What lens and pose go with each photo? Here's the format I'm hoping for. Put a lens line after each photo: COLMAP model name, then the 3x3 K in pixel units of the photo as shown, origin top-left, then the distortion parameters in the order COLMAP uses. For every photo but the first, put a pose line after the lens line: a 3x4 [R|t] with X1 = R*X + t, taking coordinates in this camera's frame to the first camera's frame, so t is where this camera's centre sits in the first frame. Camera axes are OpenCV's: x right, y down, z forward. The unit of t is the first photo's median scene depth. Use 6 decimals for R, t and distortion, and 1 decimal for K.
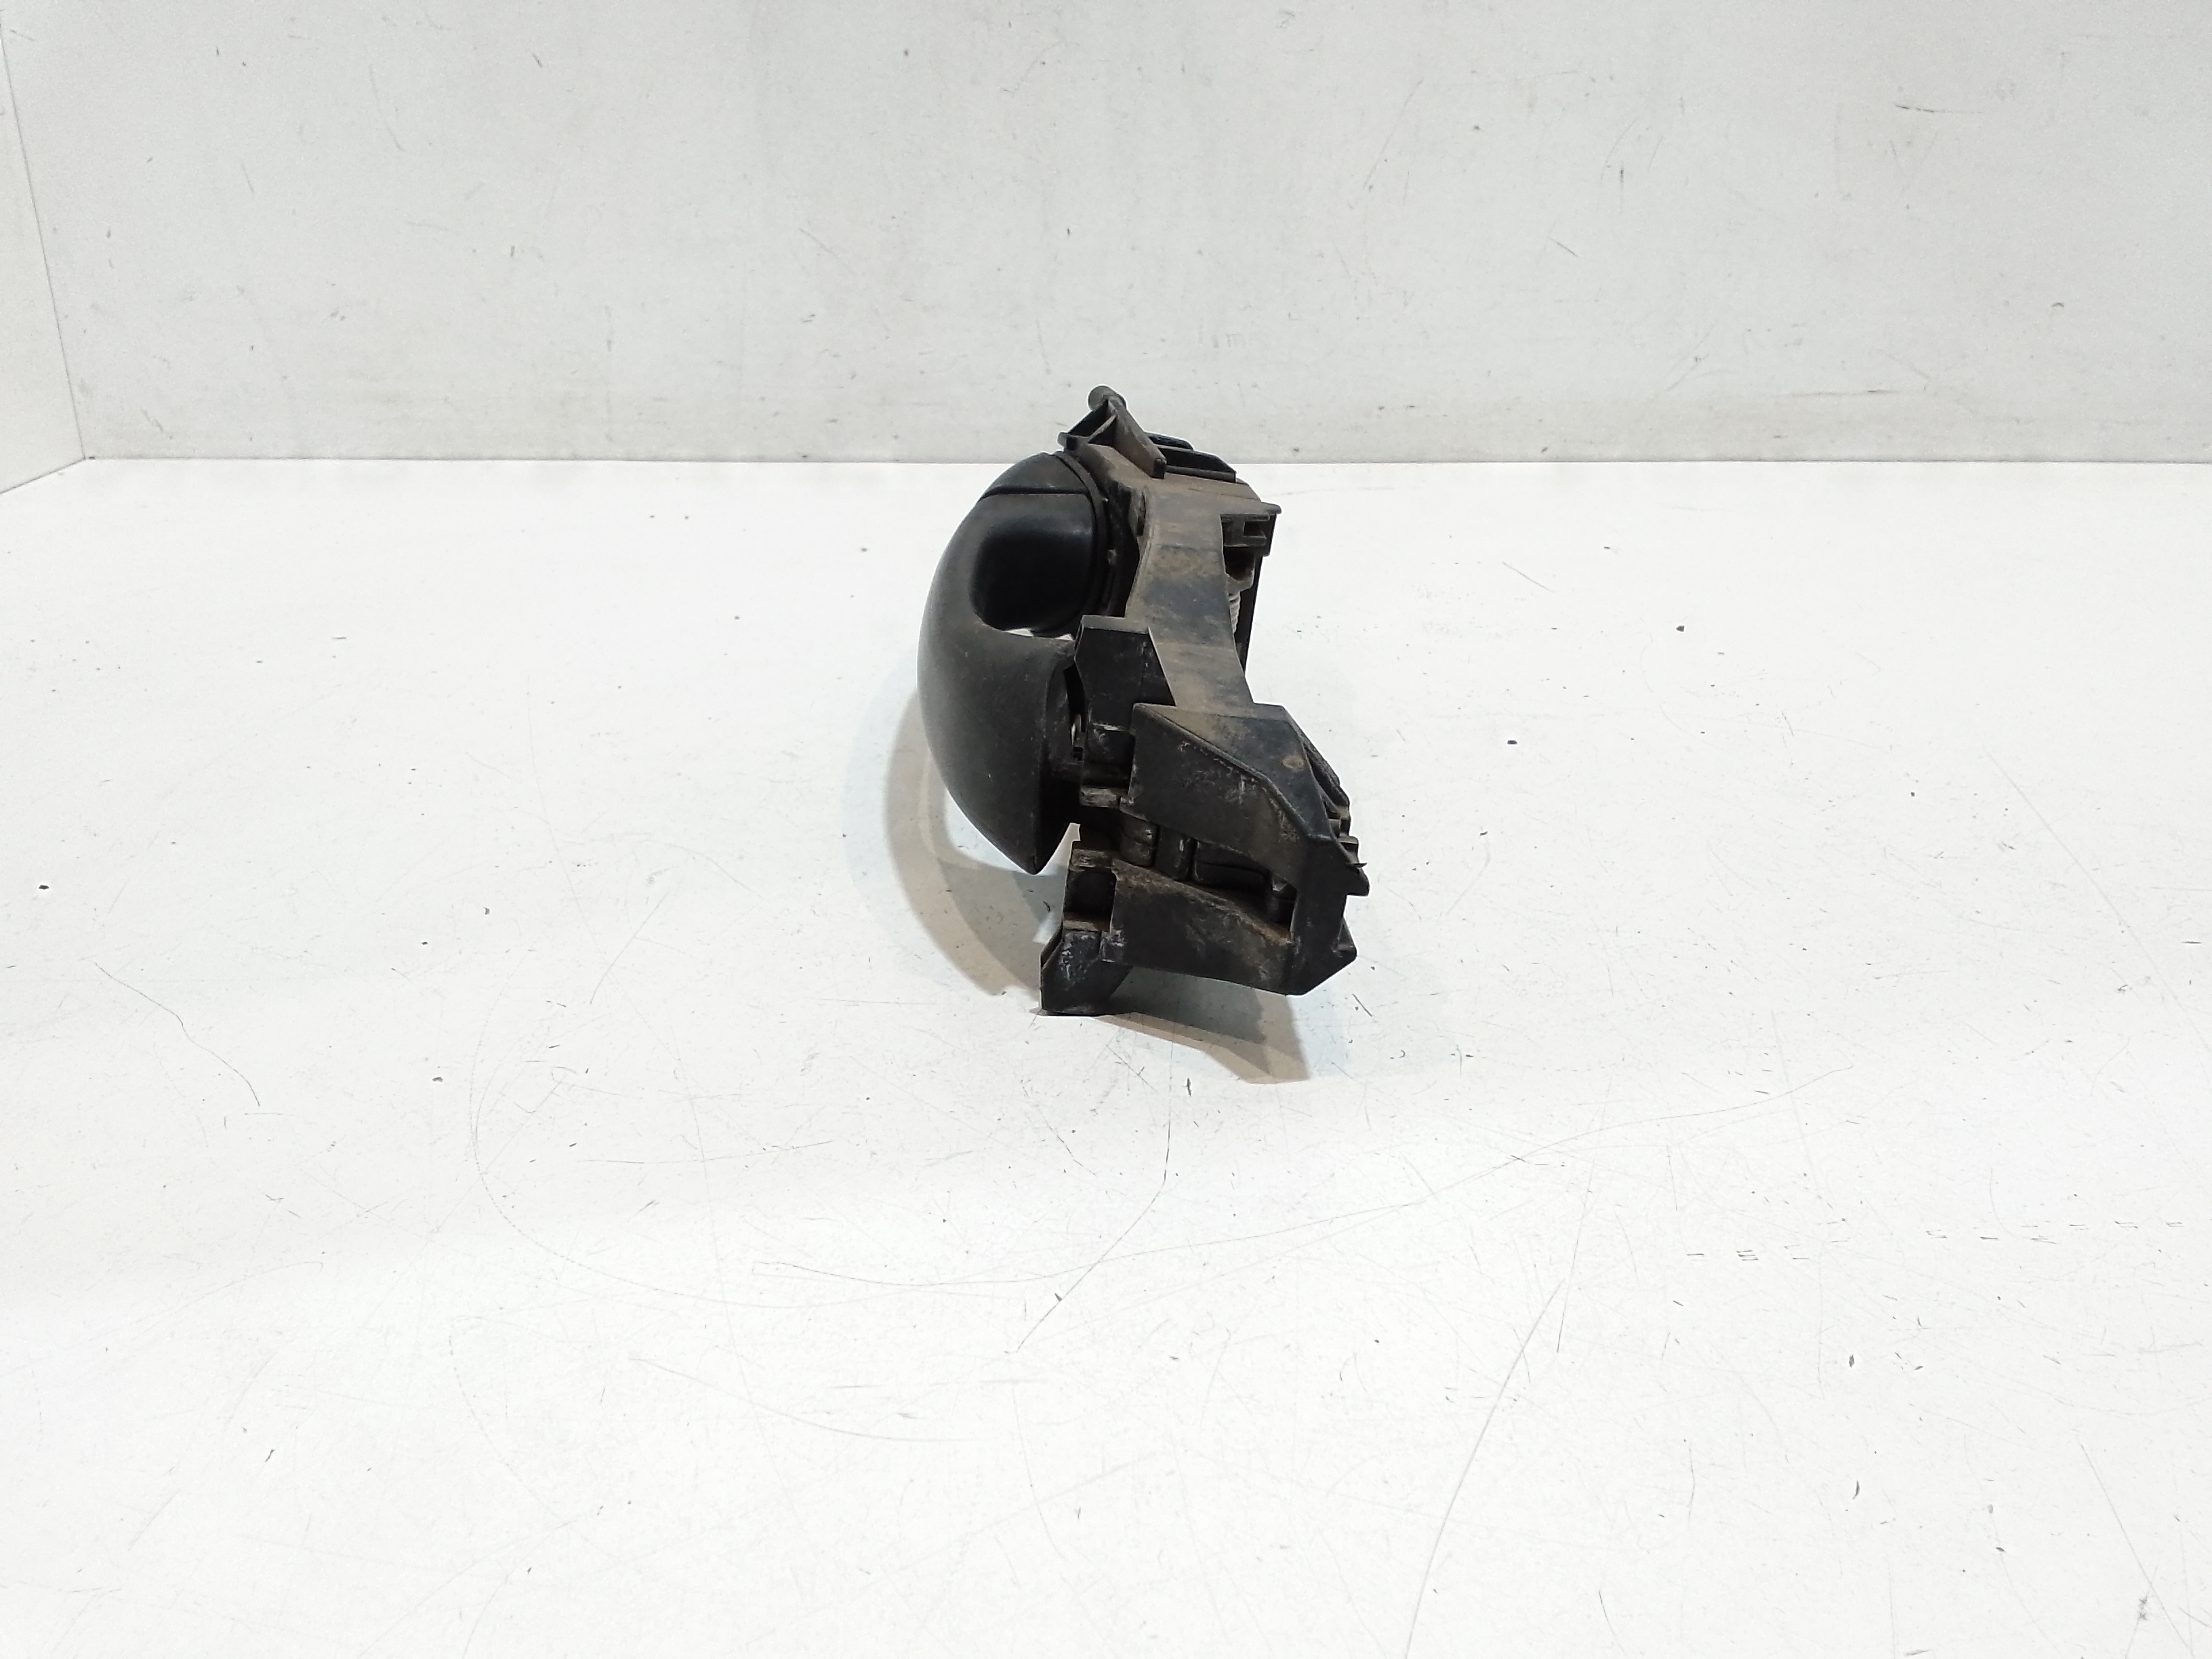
lens RADIAL K [[1693.9, 0, 1106.0], [0, 1693.9, 829.5], [0, 0, 1]] dist [0.068750, -0.108973]
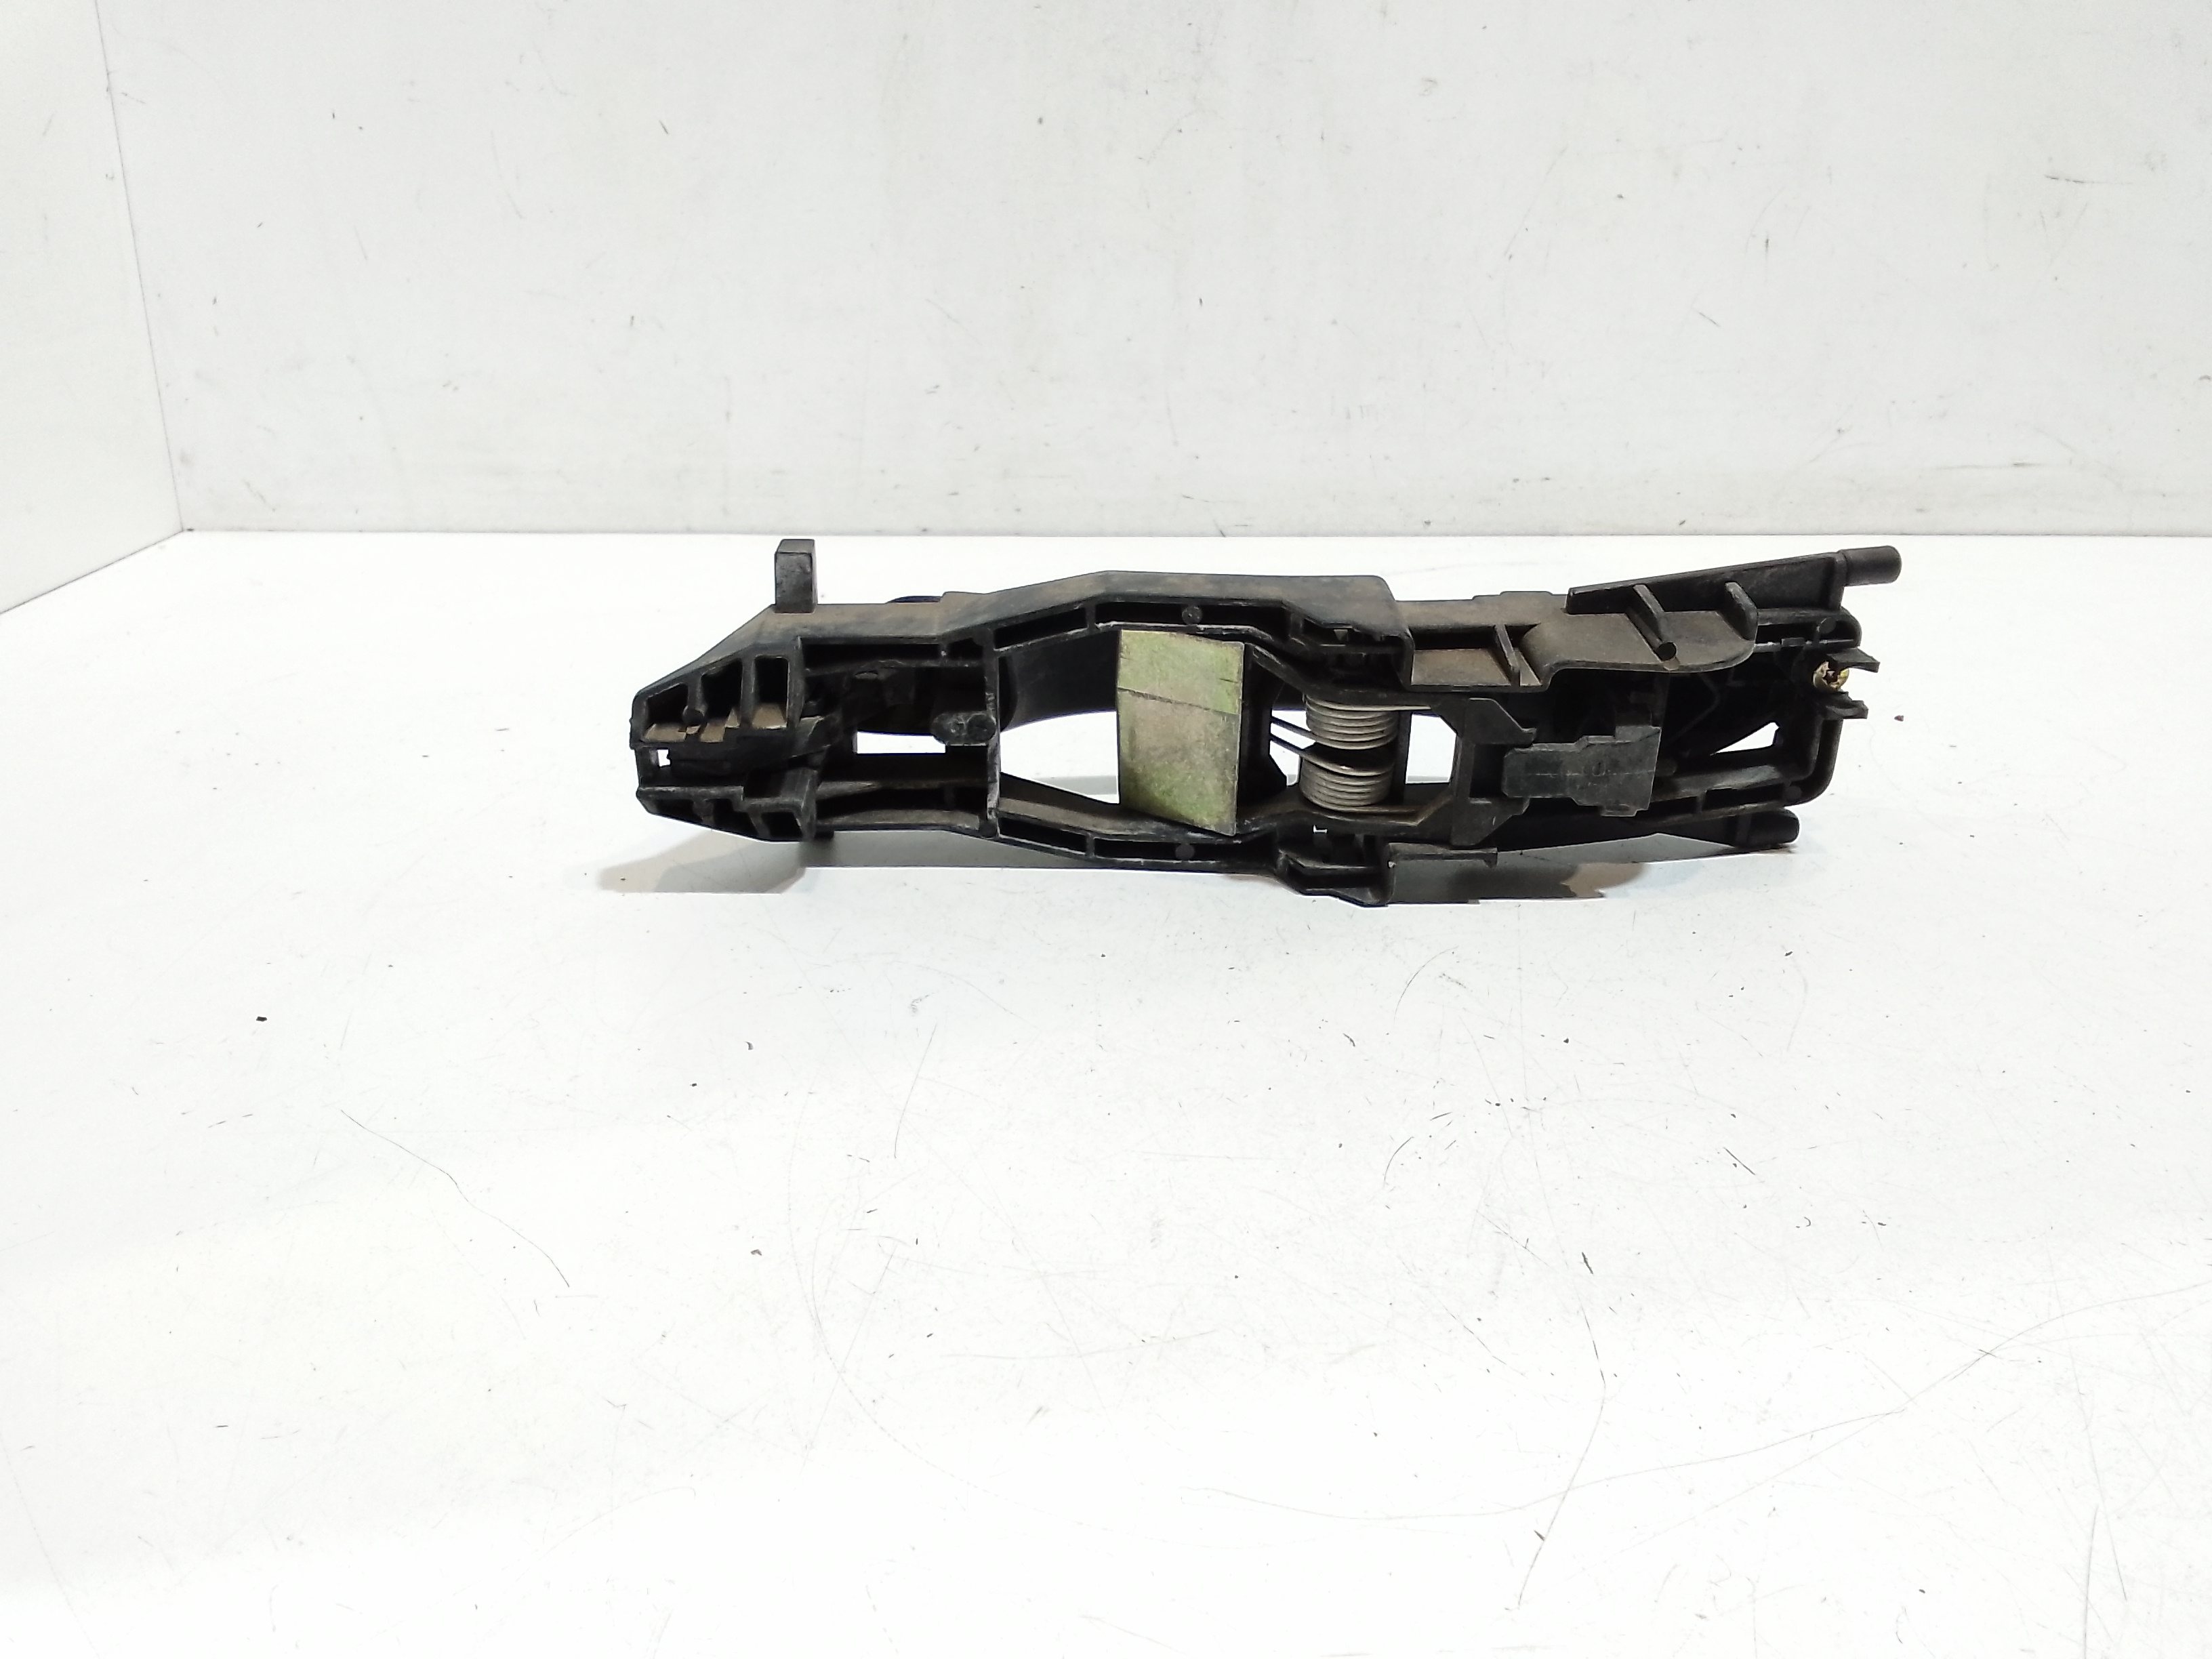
lens RADIAL K [[1691.5, 0, 1105.7], [0, 1691.5, 836.4], [0, 0, 1]] dist [0.071407, -0.114256]
pose [[0.999994, 0.000894, 0.003253, -0.199983], [-0.000807, 0.999646, -0.026580, -0.047703], [-0.003275, 0.026577, 0.999641, 0.089438]]
